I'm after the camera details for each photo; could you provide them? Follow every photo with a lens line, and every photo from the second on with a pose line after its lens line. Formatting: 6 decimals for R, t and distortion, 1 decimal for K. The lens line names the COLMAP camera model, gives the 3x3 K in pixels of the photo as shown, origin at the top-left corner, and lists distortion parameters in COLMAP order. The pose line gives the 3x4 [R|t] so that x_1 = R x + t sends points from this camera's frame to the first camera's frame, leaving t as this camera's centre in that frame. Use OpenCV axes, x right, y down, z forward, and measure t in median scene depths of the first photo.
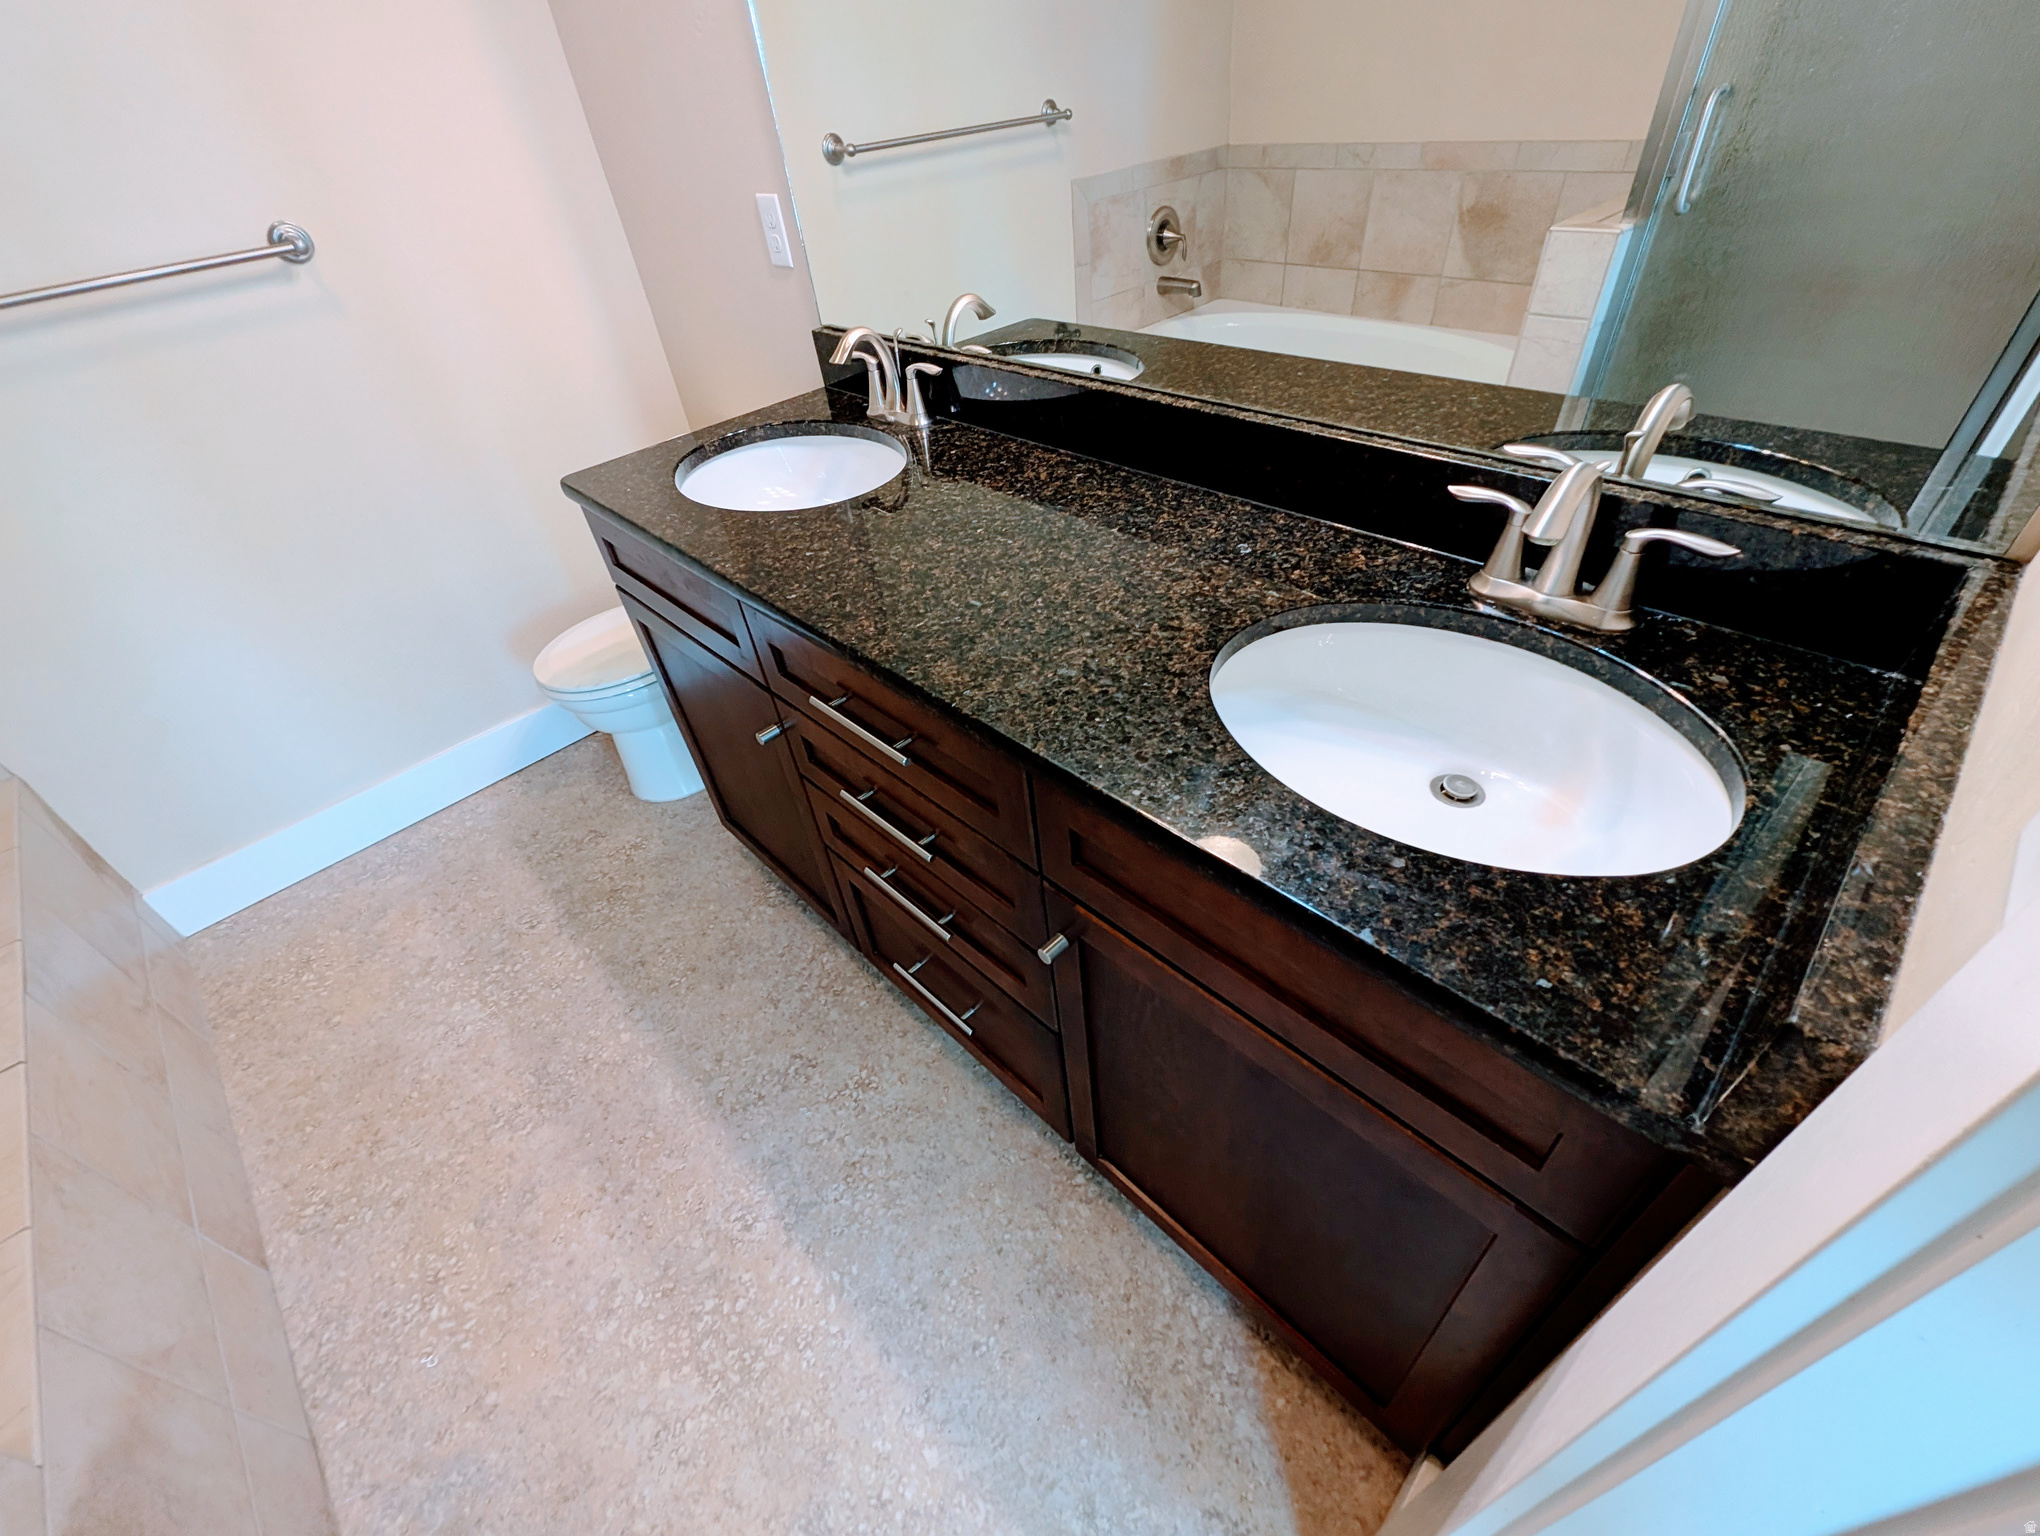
lens RADIAL K [[851.2, 0, 1024.3], [0, 851.2, 759.8], [0, 0, 1]] dist [-0.000856, 0.000093]
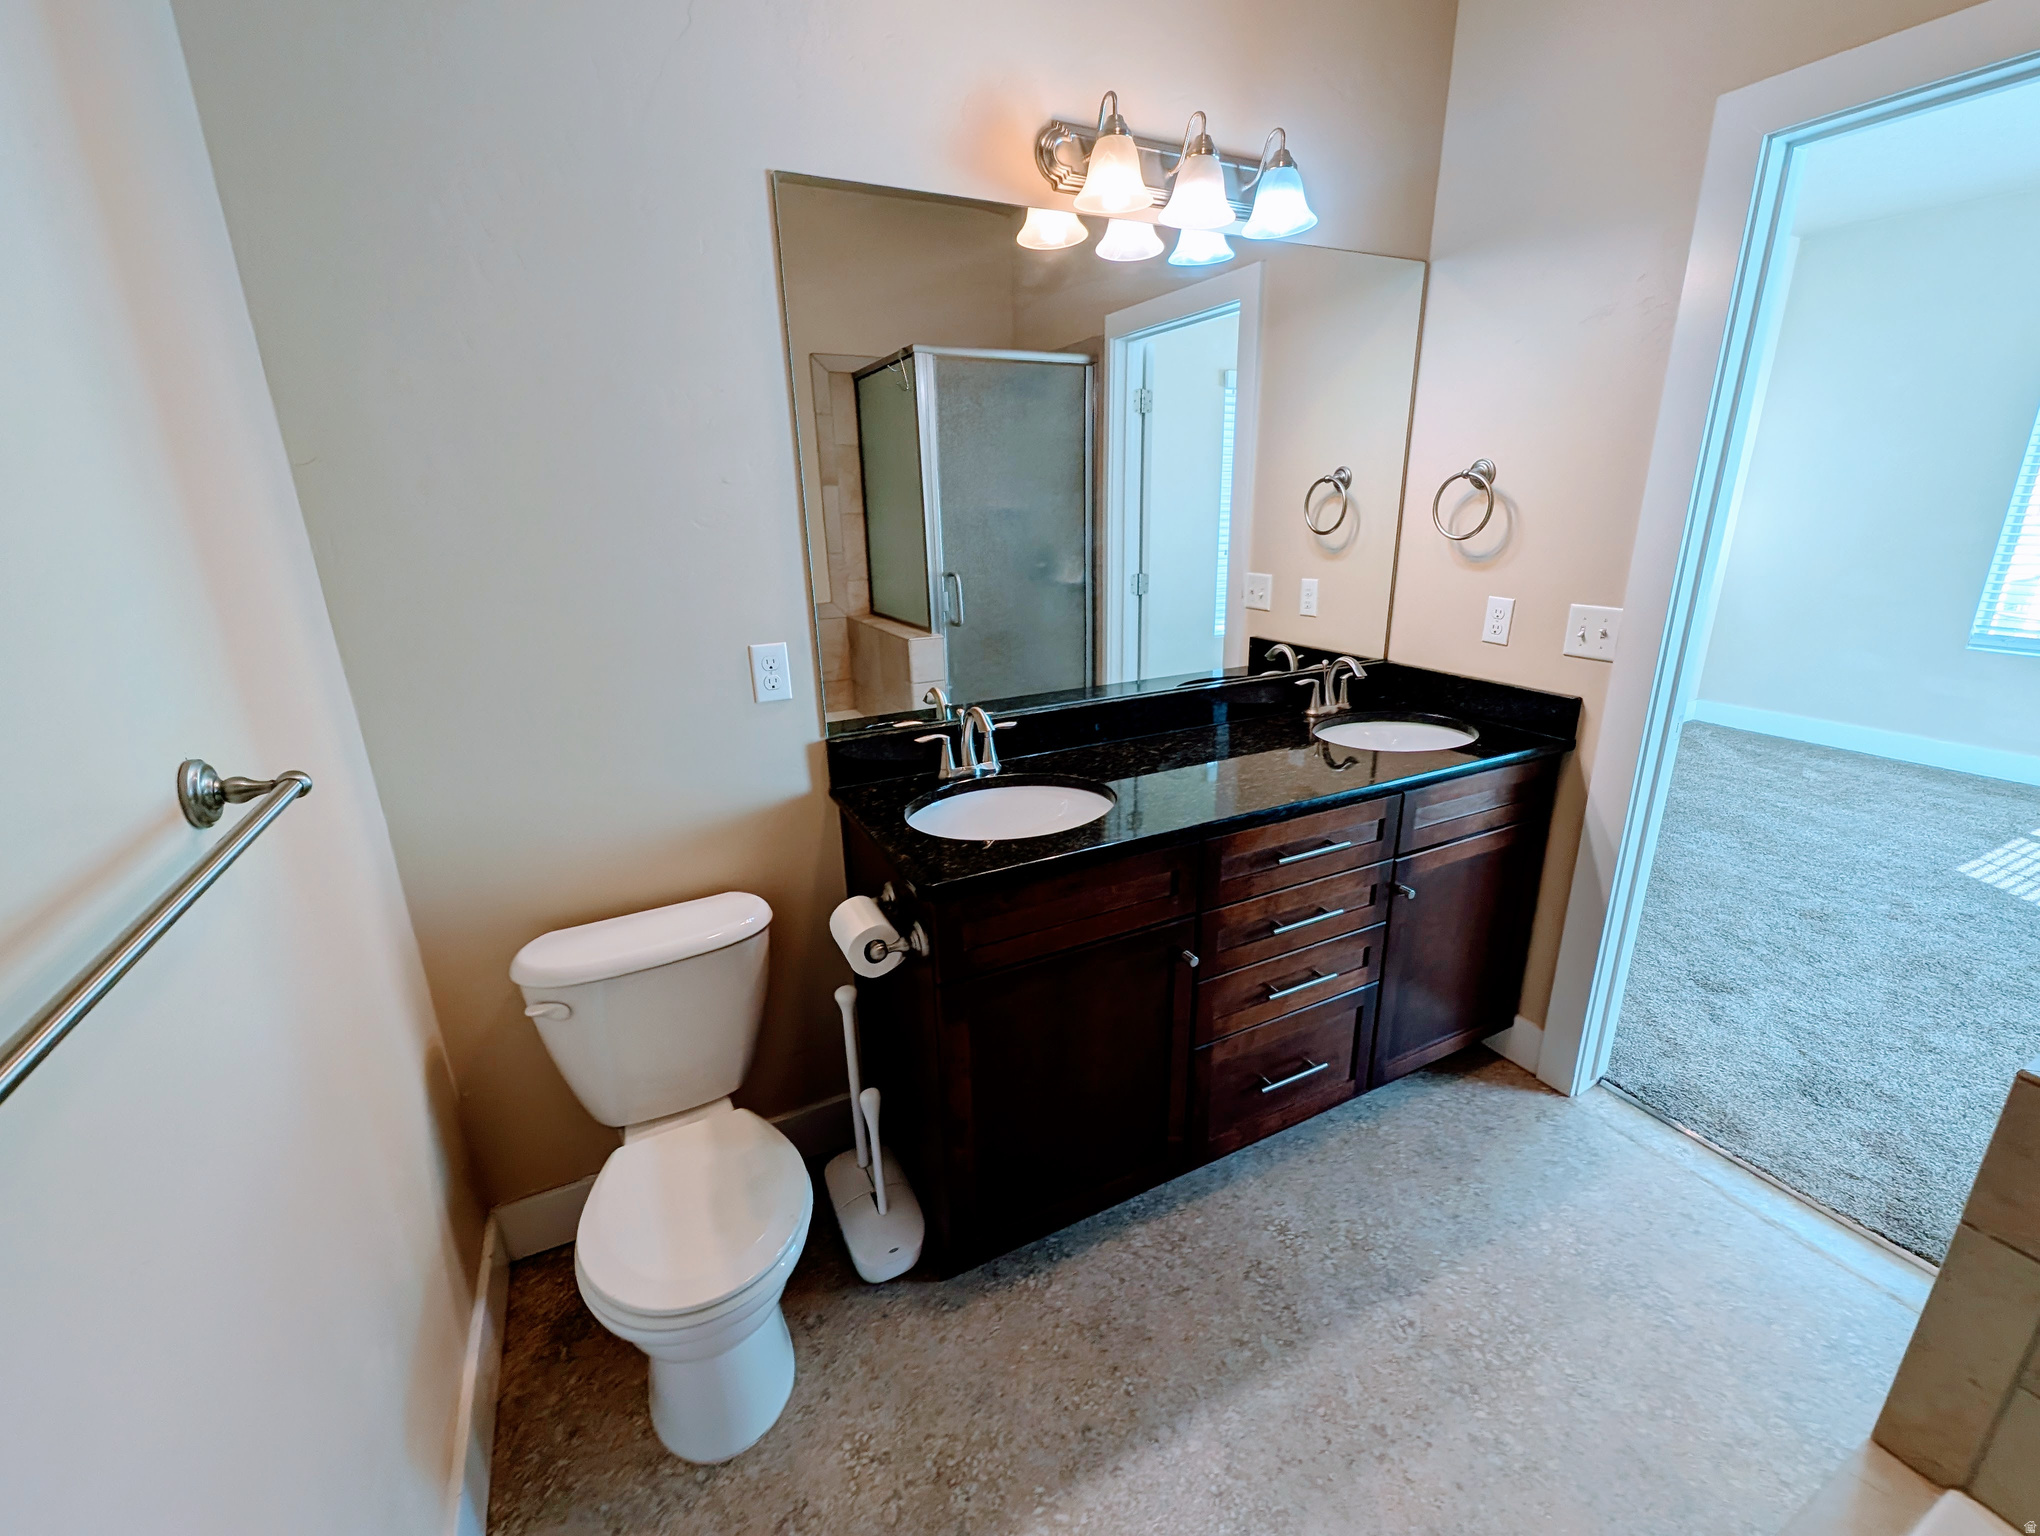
lens RADIAL K [[851.2, 0, 1024.3], [0, 851.2, 759.8], [0, 0, 1]] dist [-0.000856, 0.000093]
pose [[0.306747, -0.187675, 0.933105, -1.529069], [0.610163, 0.791191, -0.041452, -0.361943], [-0.730484, 0.582061, 0.357208, 0.553289]]
